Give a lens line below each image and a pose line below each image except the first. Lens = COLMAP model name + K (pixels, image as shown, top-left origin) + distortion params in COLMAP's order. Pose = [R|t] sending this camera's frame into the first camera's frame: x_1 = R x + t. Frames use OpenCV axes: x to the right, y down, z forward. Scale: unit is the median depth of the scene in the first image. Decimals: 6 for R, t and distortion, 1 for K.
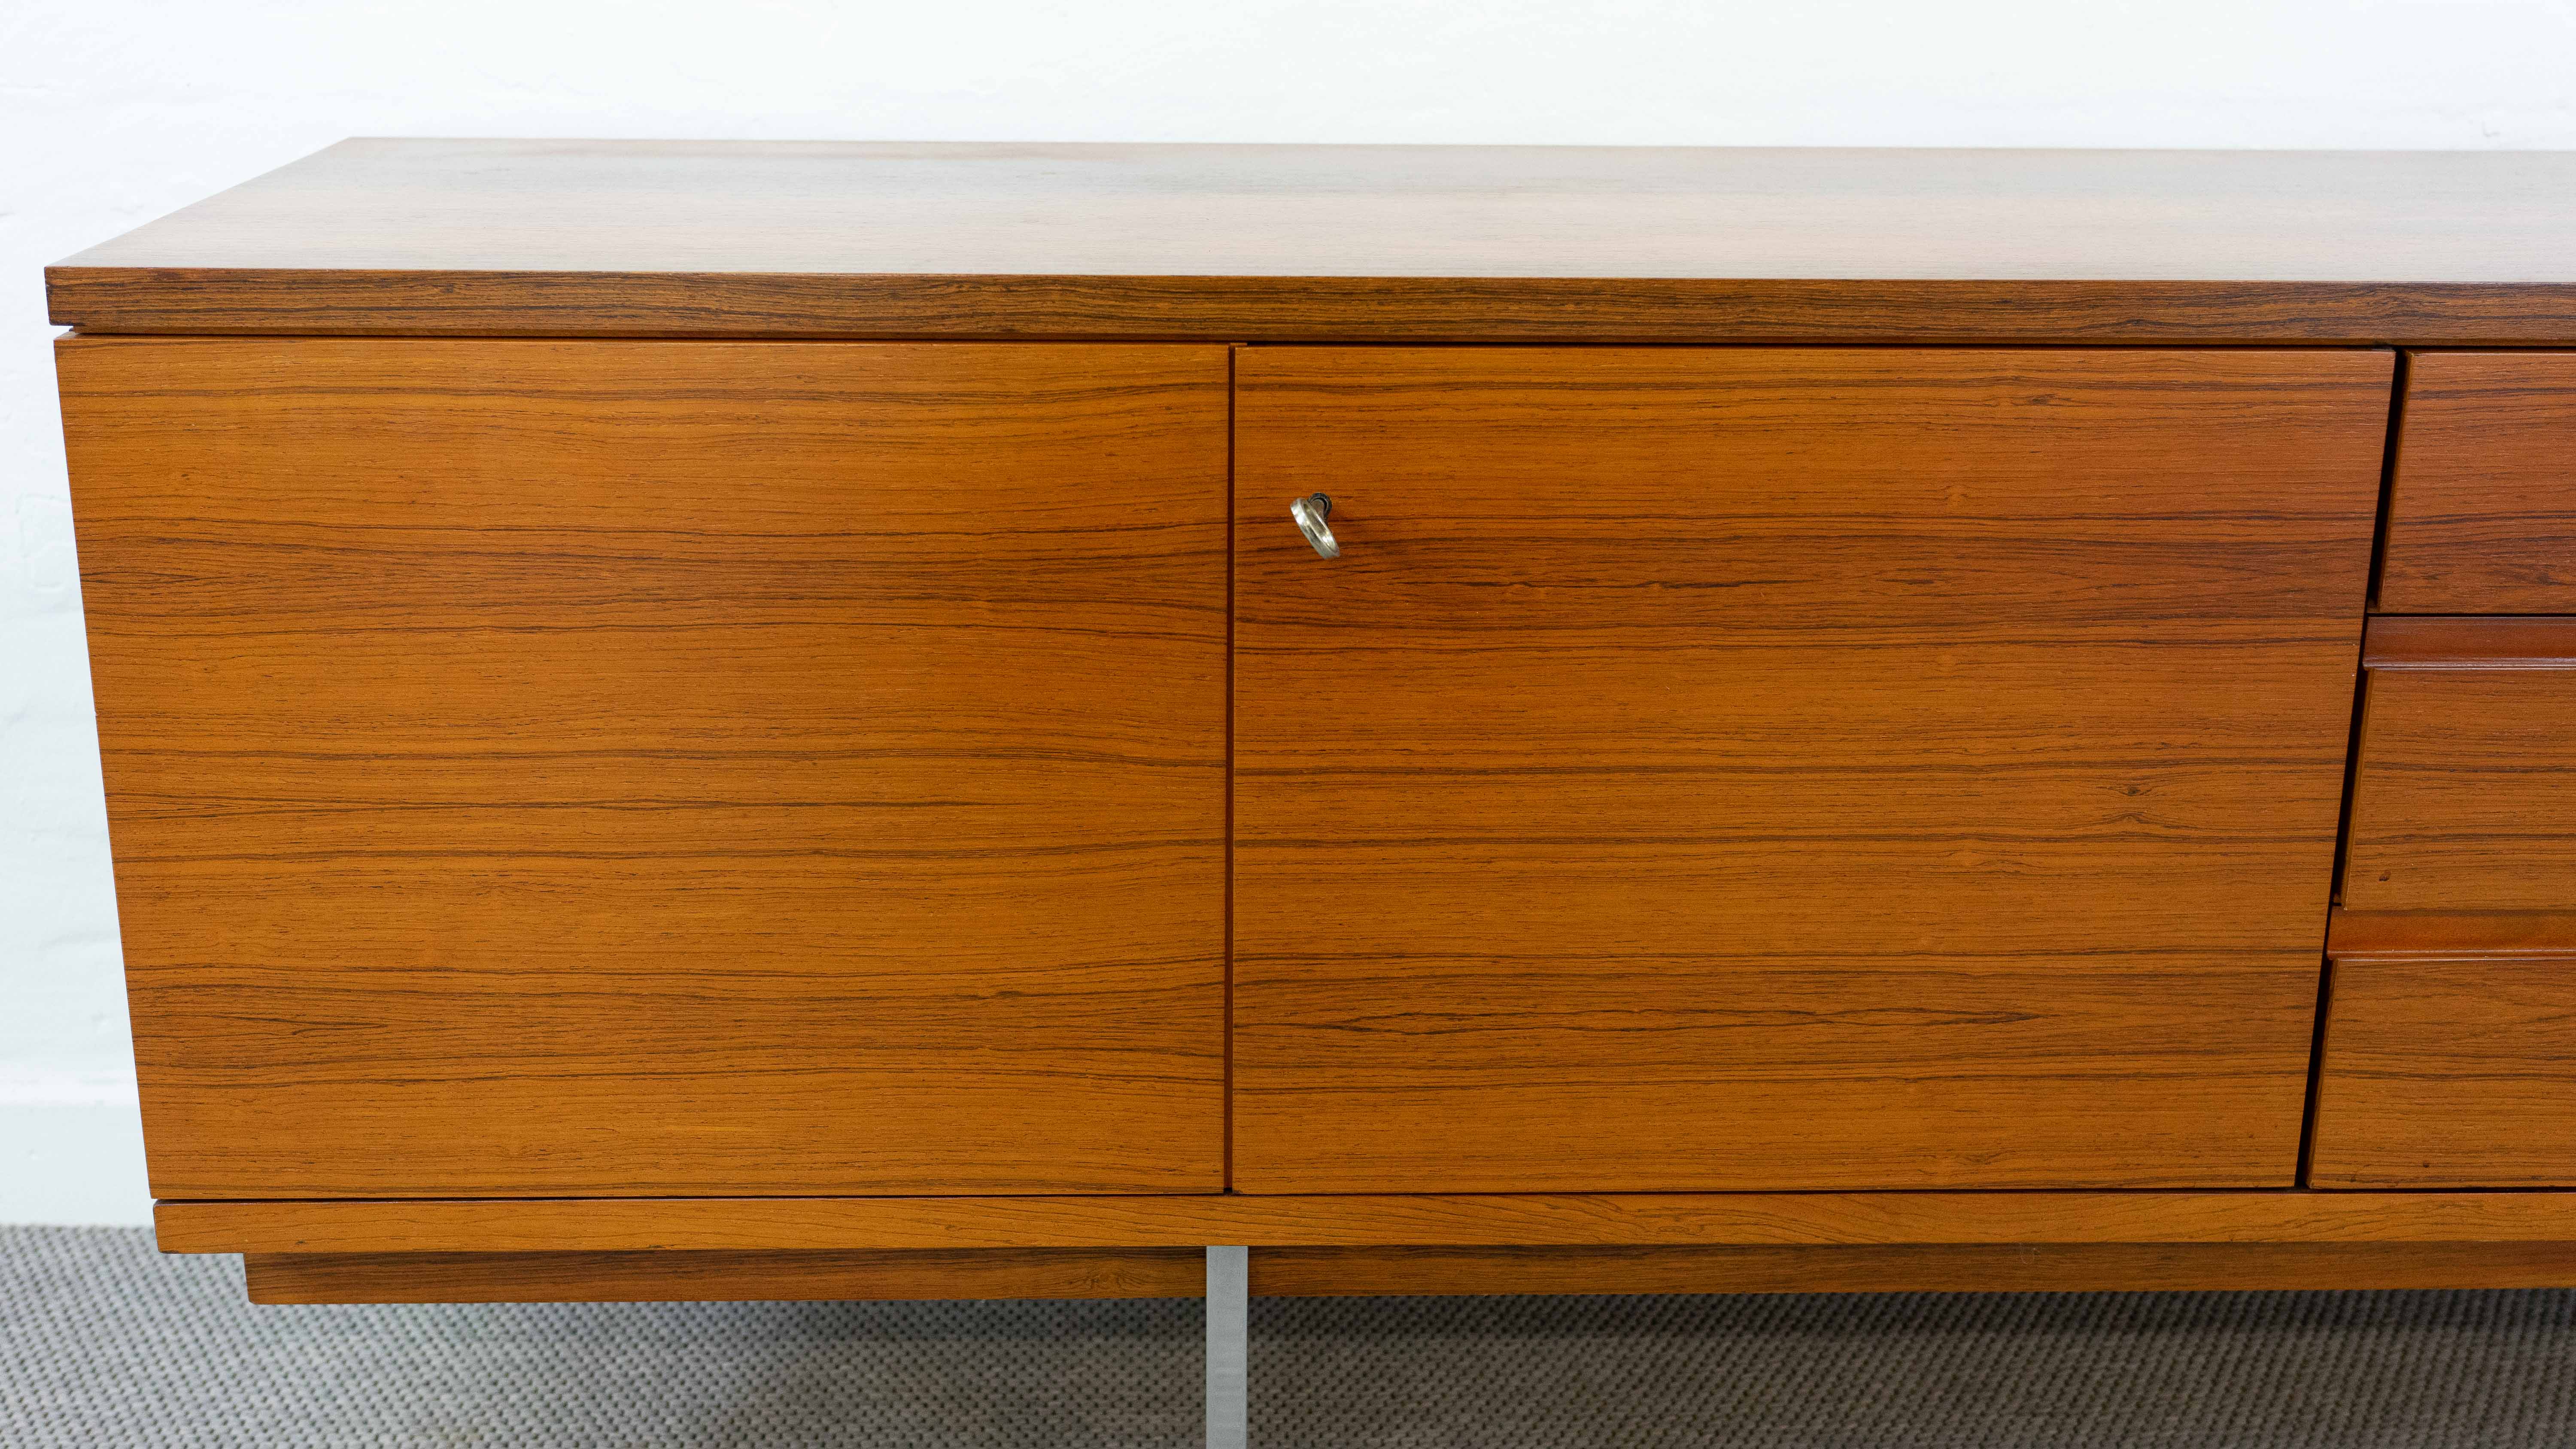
lens RADIAL K [[2977.5, 0, 1289.0], [0, 2977.5, 729.3], [0, 0, 1]] dist [0.004092, 0.000000]
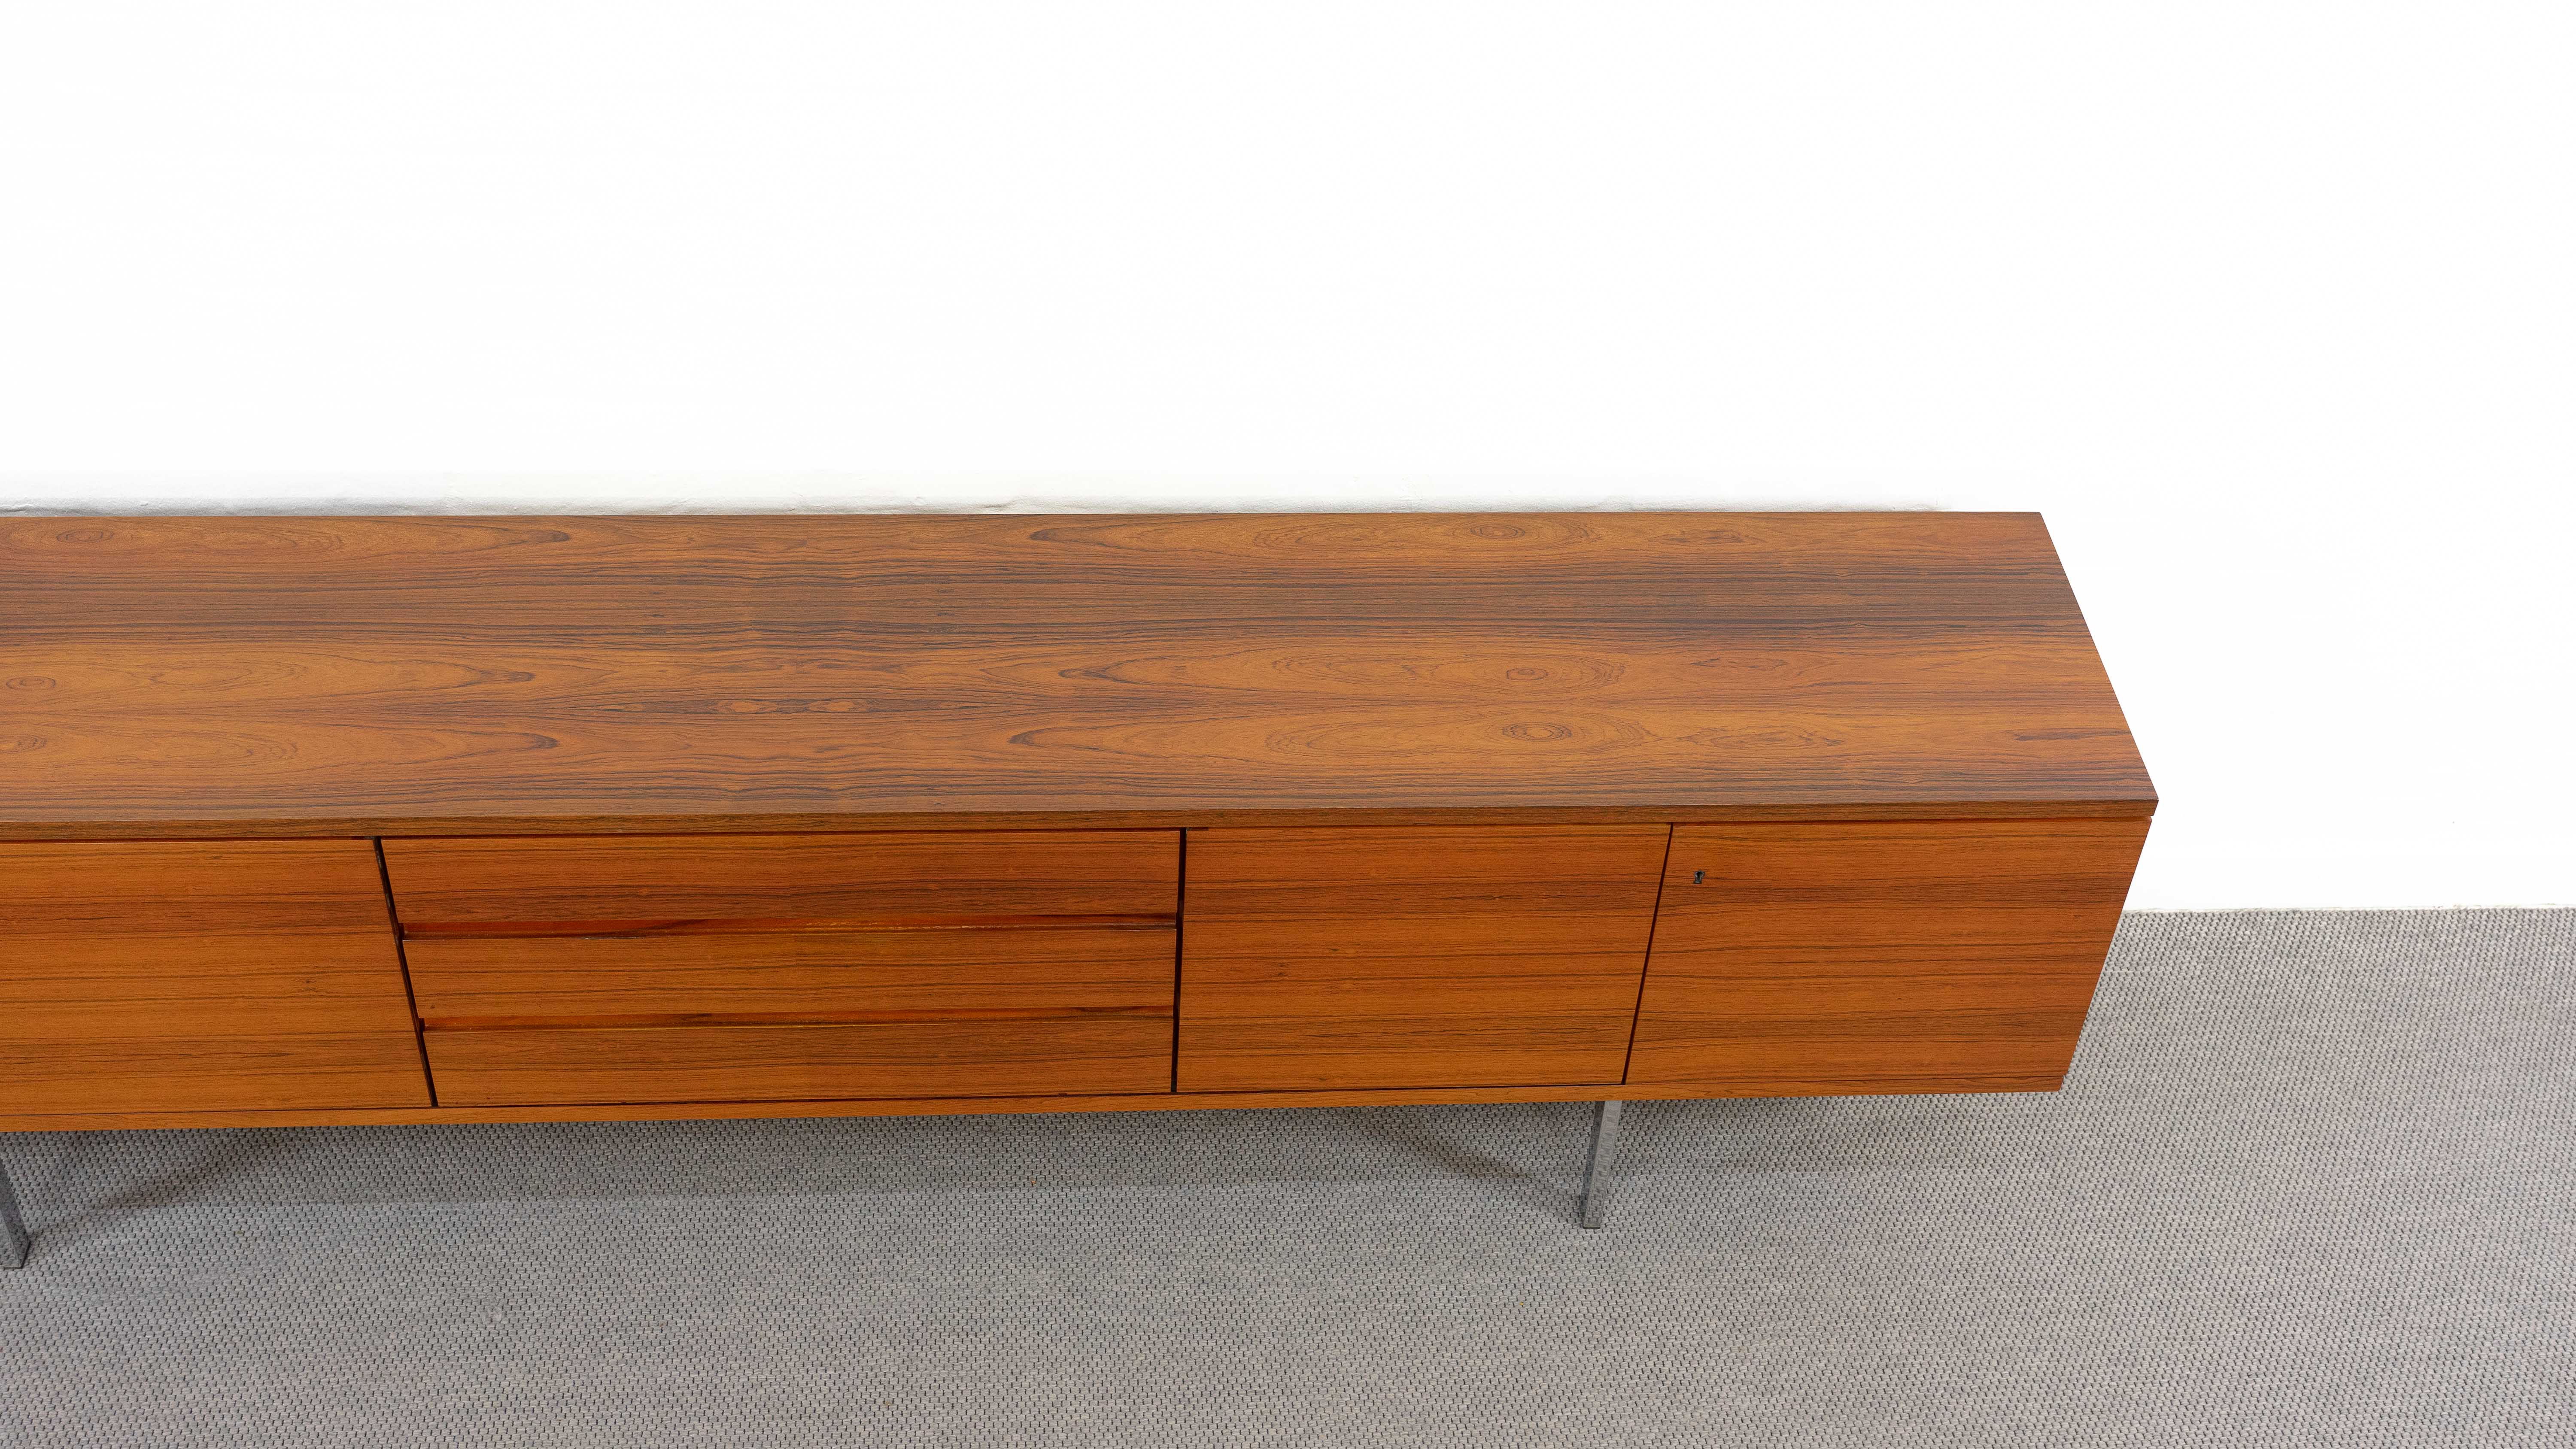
lens RADIAL K [[2977.5, 0, 1283.3], [0, 2977.5, 724.2], [0, 0, 1]] dist [0.004092, 0.000000]
pose [[0.998746, 0.006427, 0.049656, 0.930066], [-0.026242, 0.911797, 0.409801, -1.131096], [-0.042642, -0.410591, 0.910822, -1.041273]]
